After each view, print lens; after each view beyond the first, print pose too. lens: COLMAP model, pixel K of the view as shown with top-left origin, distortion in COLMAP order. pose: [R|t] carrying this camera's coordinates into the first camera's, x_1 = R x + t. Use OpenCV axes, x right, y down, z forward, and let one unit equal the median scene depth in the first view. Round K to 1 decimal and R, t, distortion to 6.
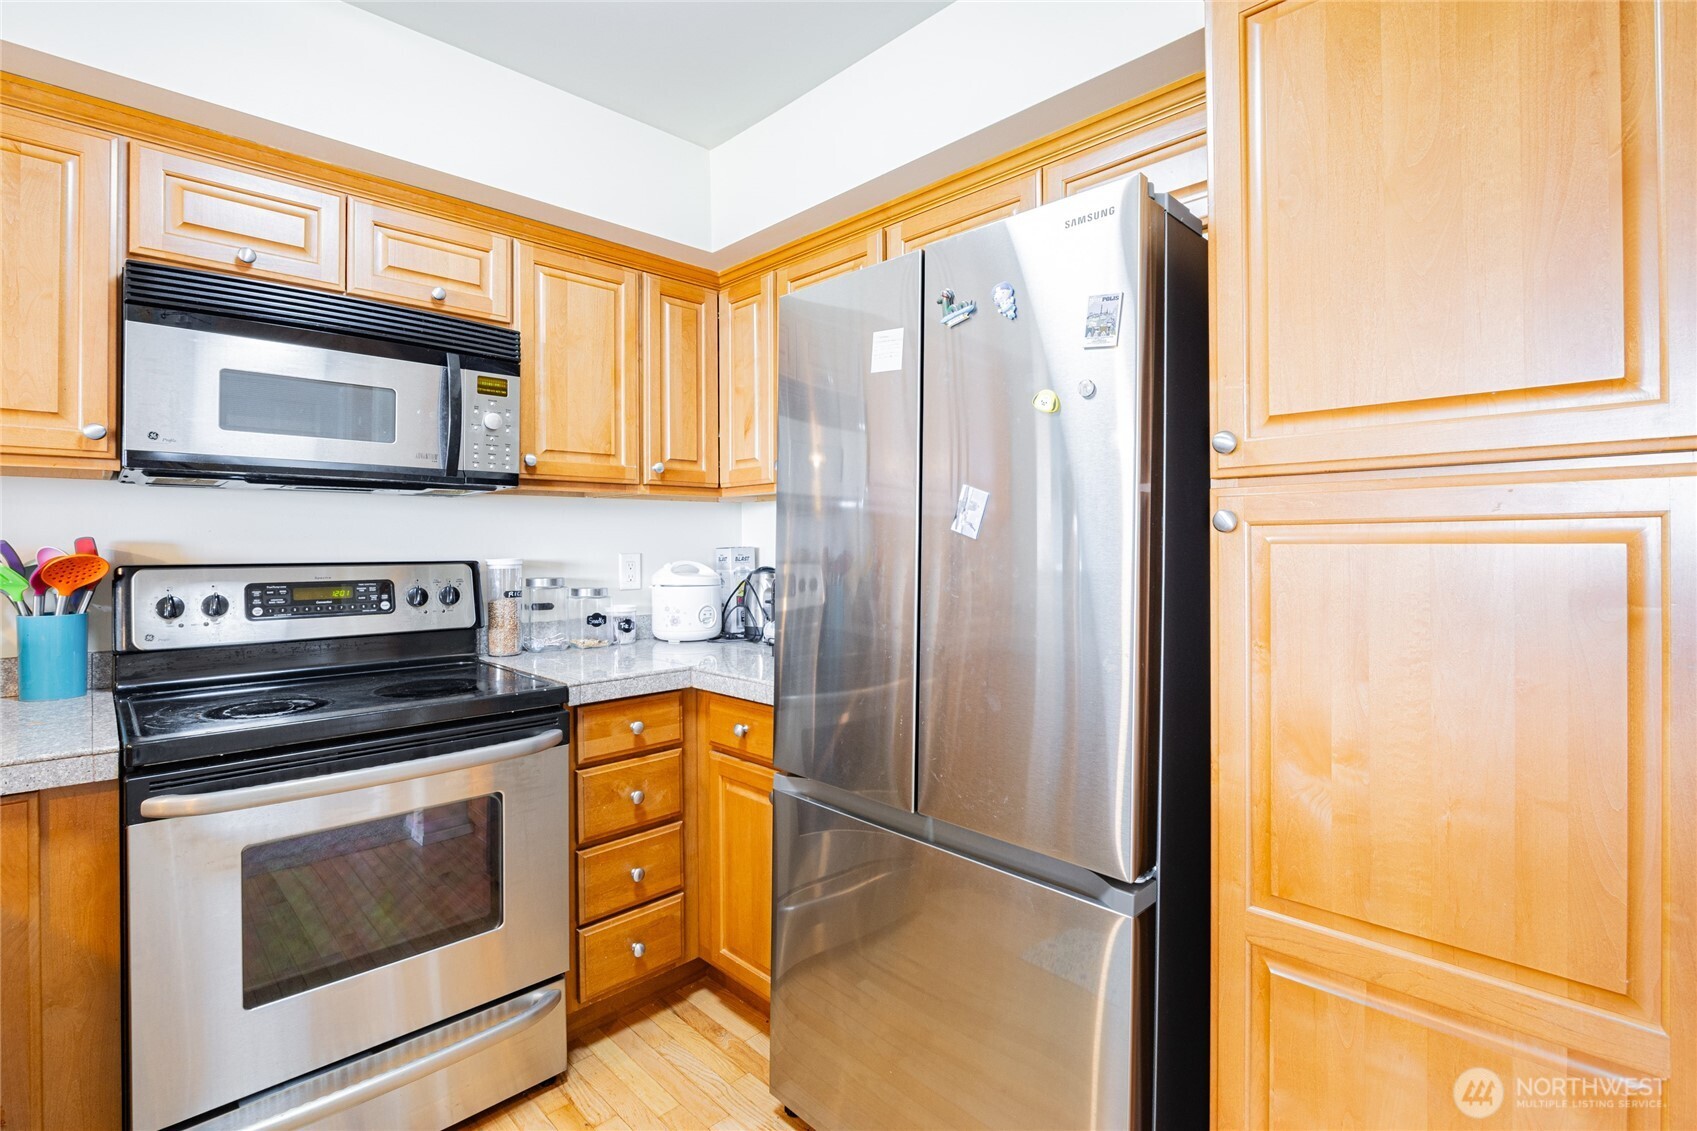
lens RADIAL K [[783.4, 0, 849.1], [0, 783.4, 540.9], [0, 0, 1]] dist [-0.018928, 0.000773]
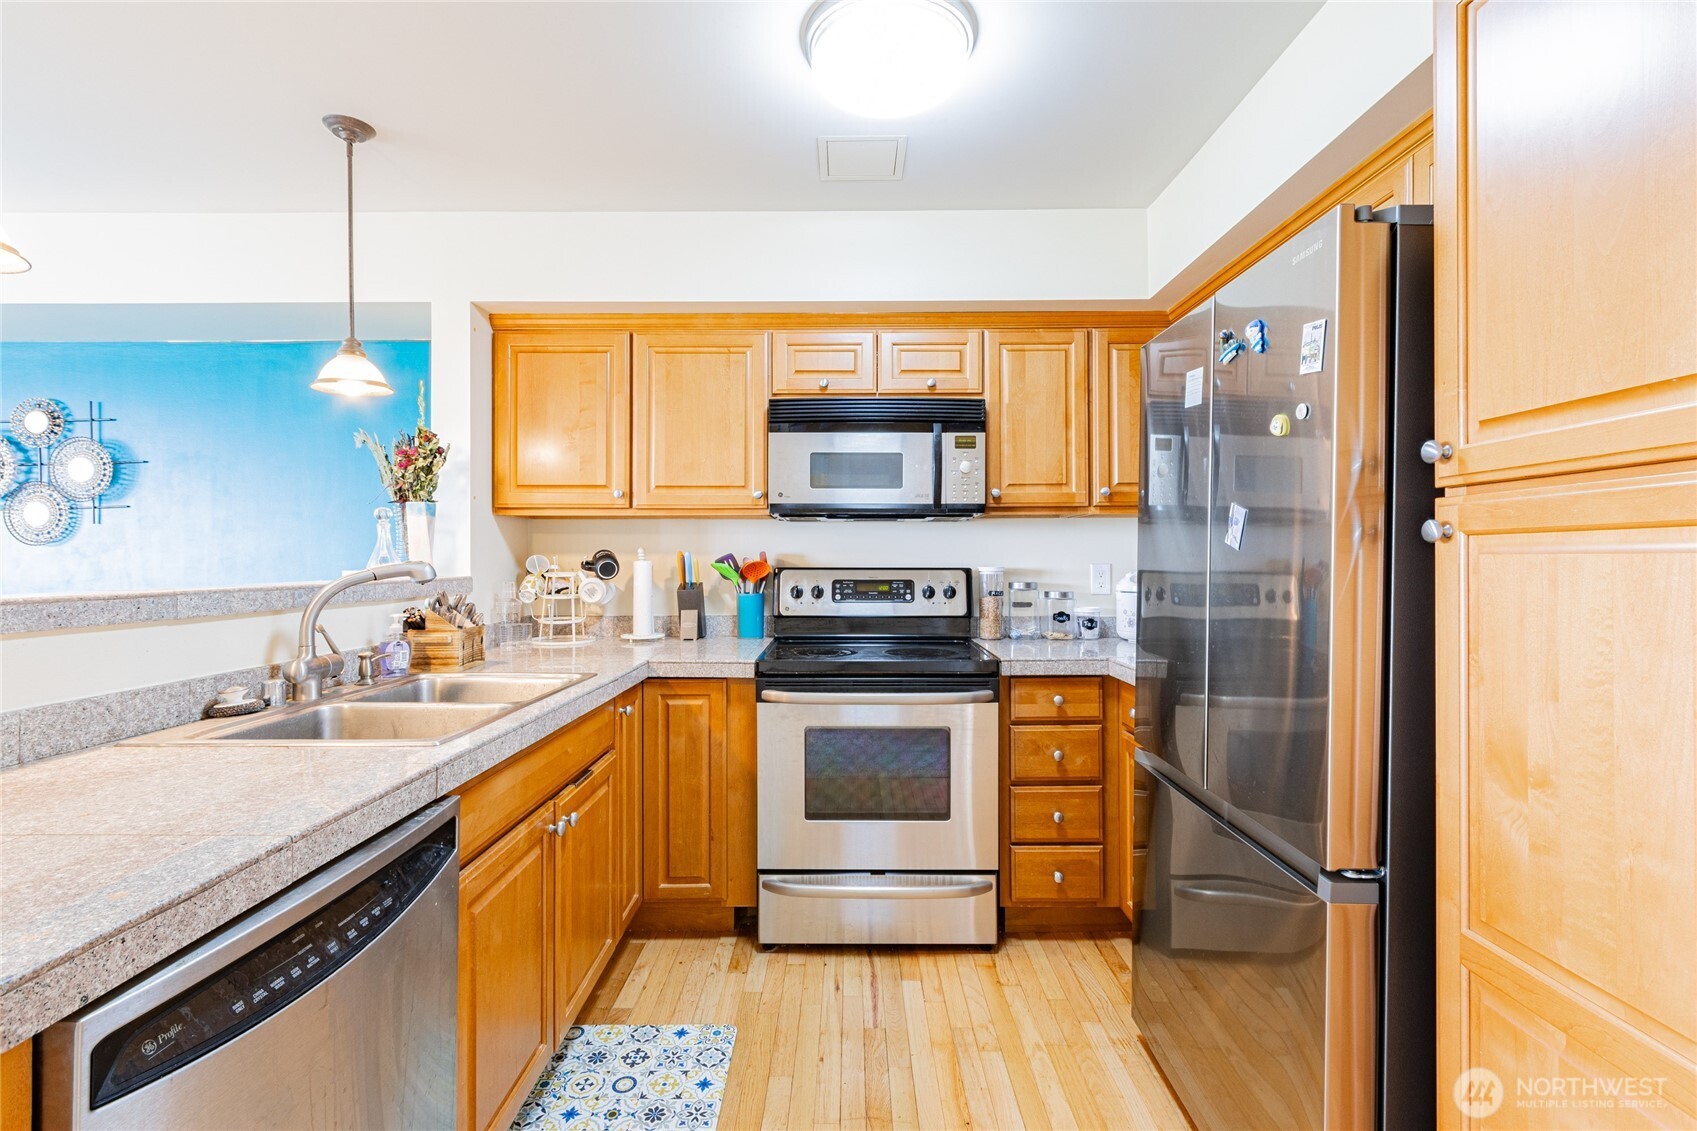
lens RADIAL K [[783.8, 0, 847.3], [0, 783.8, 555.0], [0, 0, 1]] dist [0.000226, 0.000097]
pose [[0.703909, -0.000505, -0.710290, 0.398081], [0.001351, 0.999999, 0.000627, 0.002007], [0.710289, -0.001401, 0.703909, -0.138474]]
